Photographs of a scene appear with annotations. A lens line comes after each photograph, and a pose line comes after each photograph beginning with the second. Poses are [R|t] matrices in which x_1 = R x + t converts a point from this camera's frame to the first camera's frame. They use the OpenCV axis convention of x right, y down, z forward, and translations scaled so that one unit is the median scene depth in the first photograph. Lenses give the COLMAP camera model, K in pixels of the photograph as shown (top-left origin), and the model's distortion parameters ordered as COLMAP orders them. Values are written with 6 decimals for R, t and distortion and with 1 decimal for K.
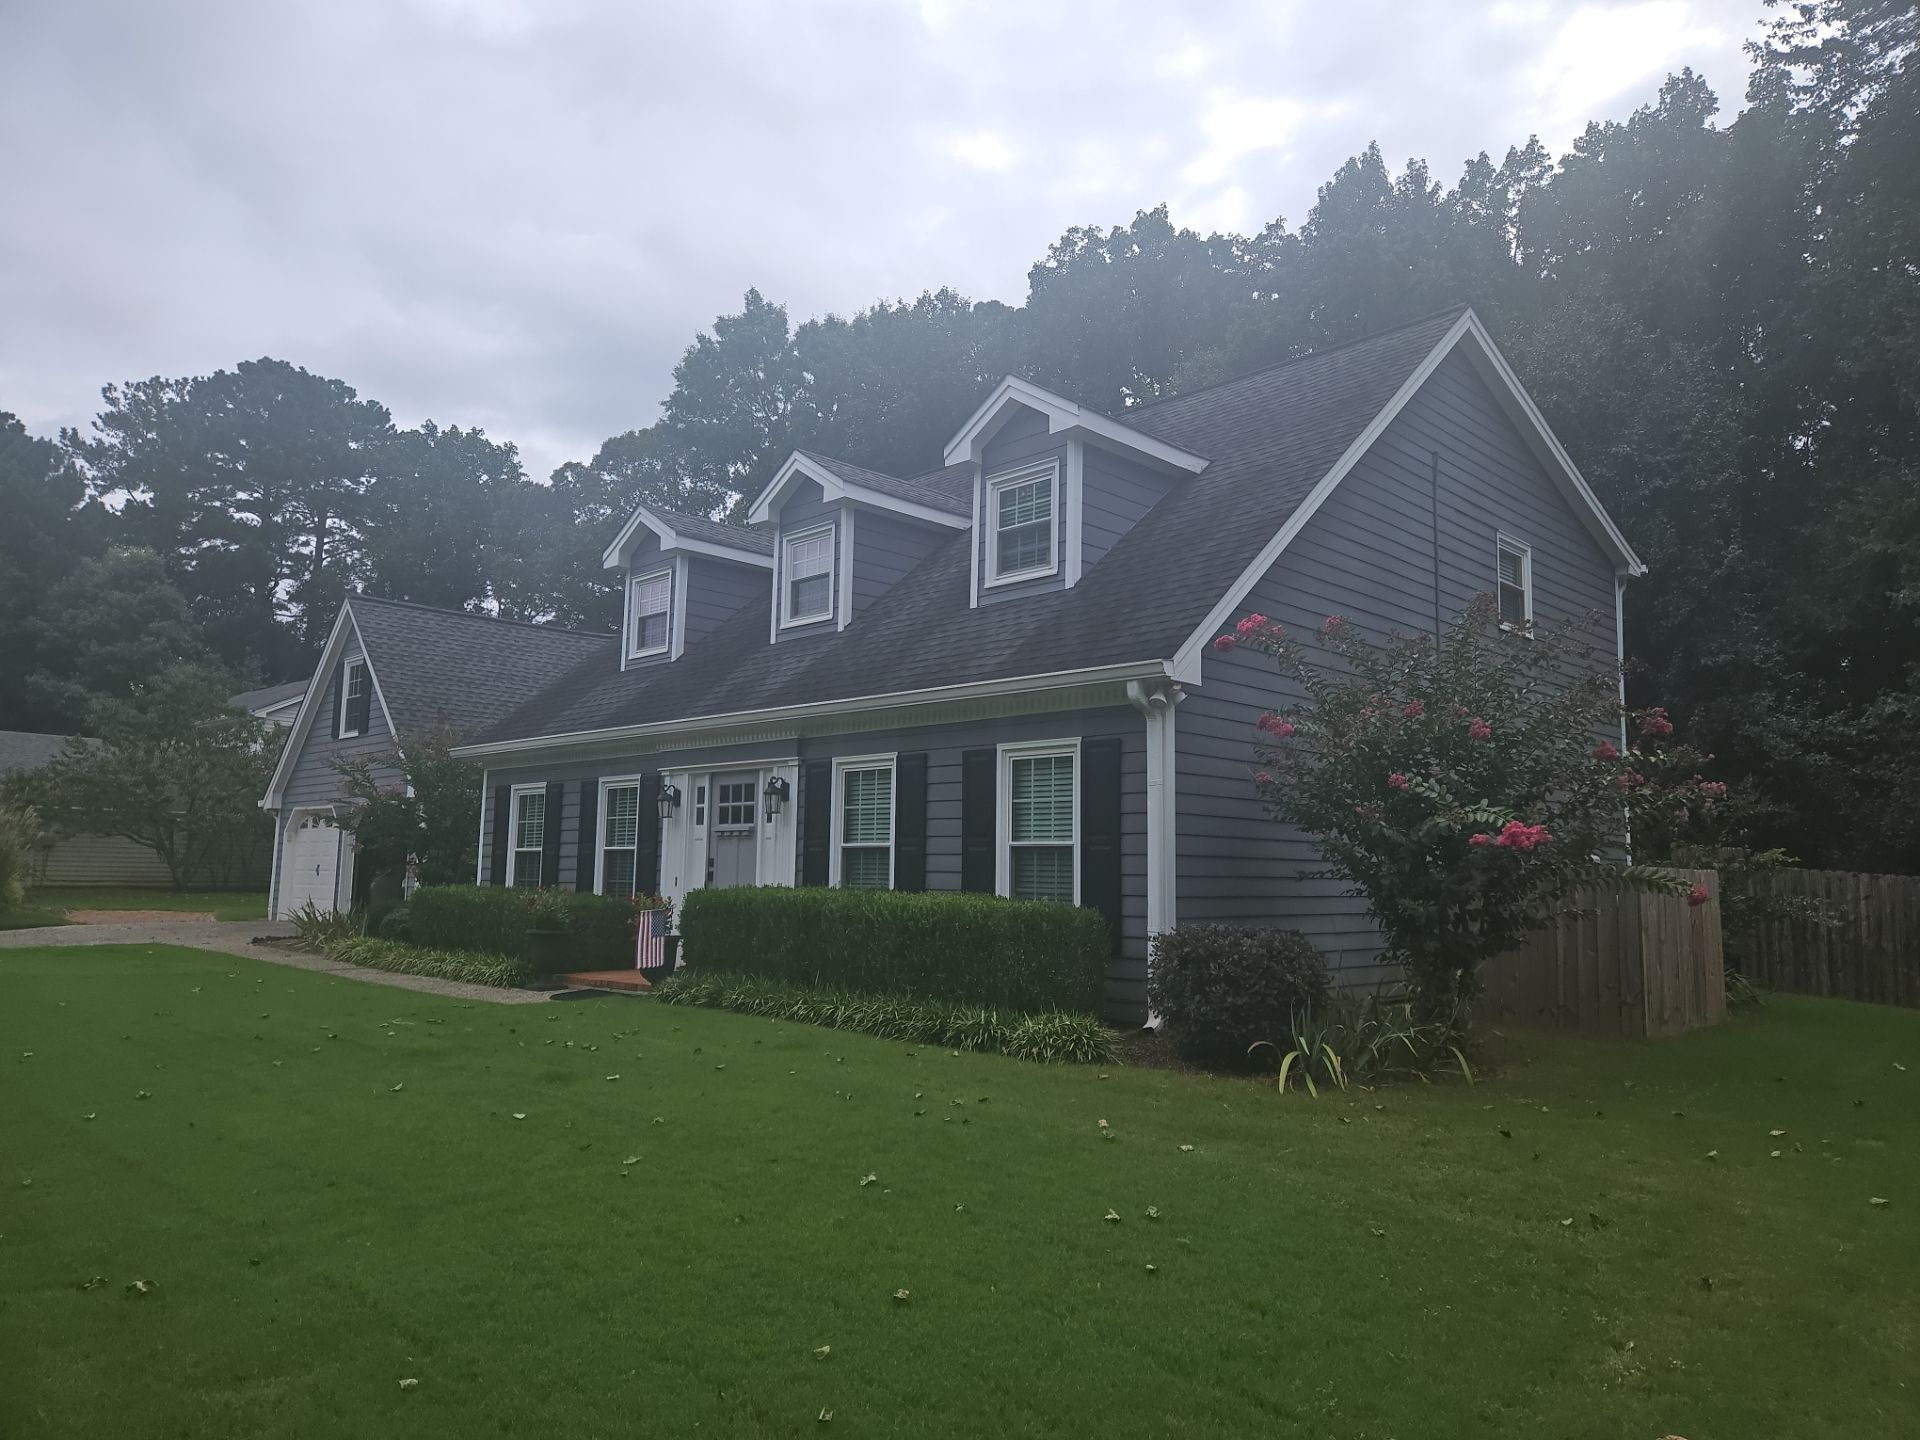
lens RADIAL K [[1276.8, 0, 966.0], [0, 1276.8, 722.6], [0, 0, 1]] dist [0.086607, -0.076043]
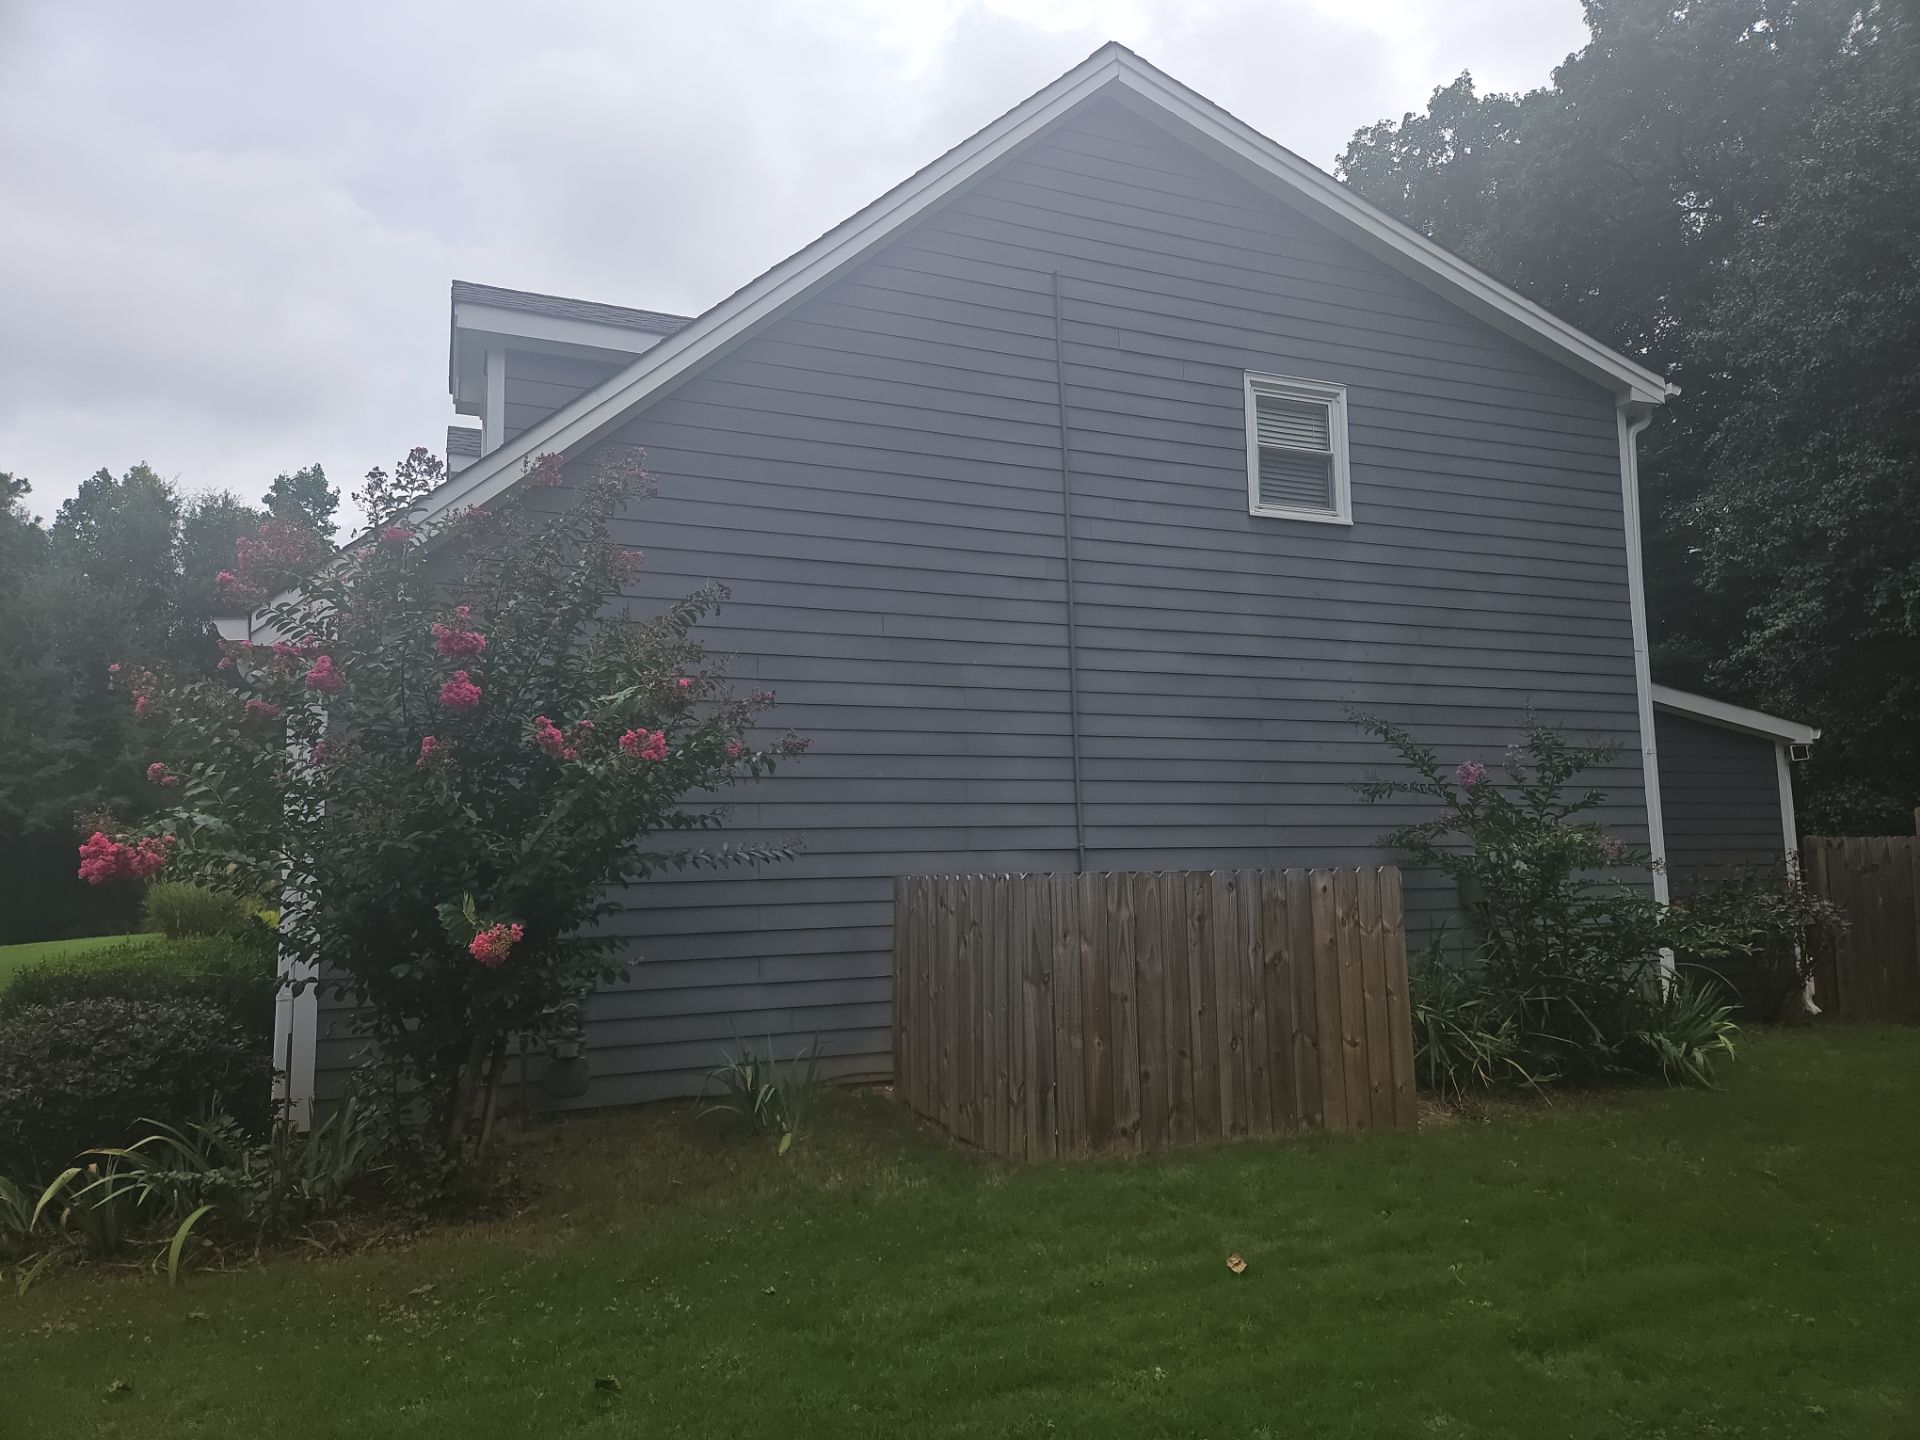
lens RADIAL K [[1276.8, 0, 966.0], [0, 1276.8, 722.6], [0, 0, 1]] dist [0.086607, -0.076043]
pose [[0.916811, -0.082883, -0.390625, 0.280811], [0.080778, 0.996493, -0.021846, 0.019612], [0.391066, -0.011526, 0.920291, 0.170071]]
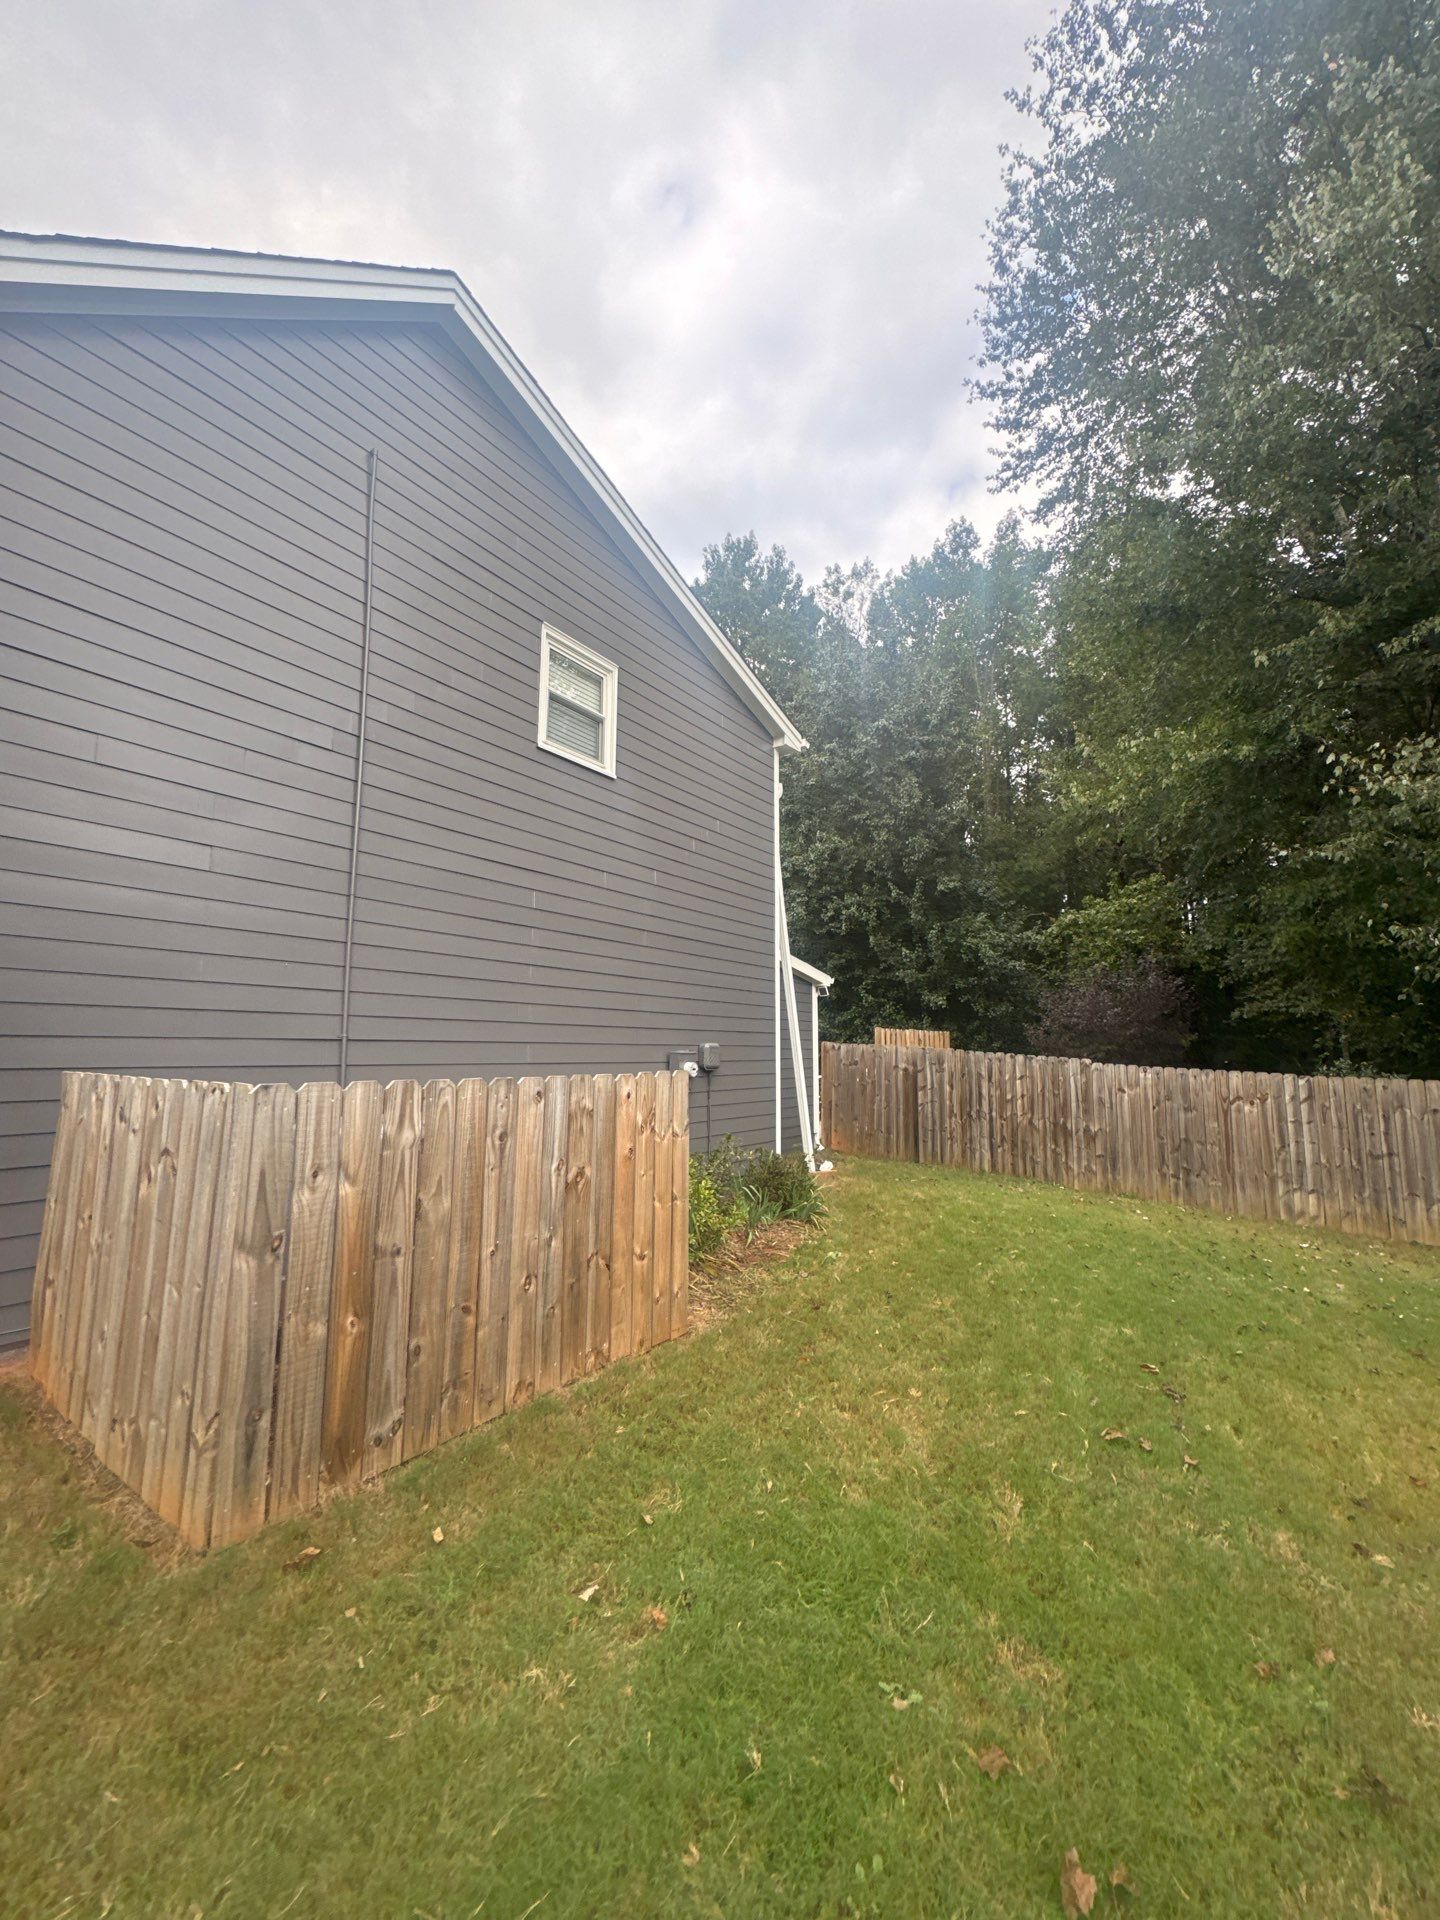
lens RADIAL K [[762.5, 0, 724.1], [0, 762.5, 957.9], [0, 0, 1]] dist [-0.001512, -0.000183]
pose [[0.987595, 0.008888, 0.156774, 0.239093], [-0.008236, 0.999955, -0.004805, 0.027375], [-0.156809, 0.003454, 0.987623, 0.287093]]
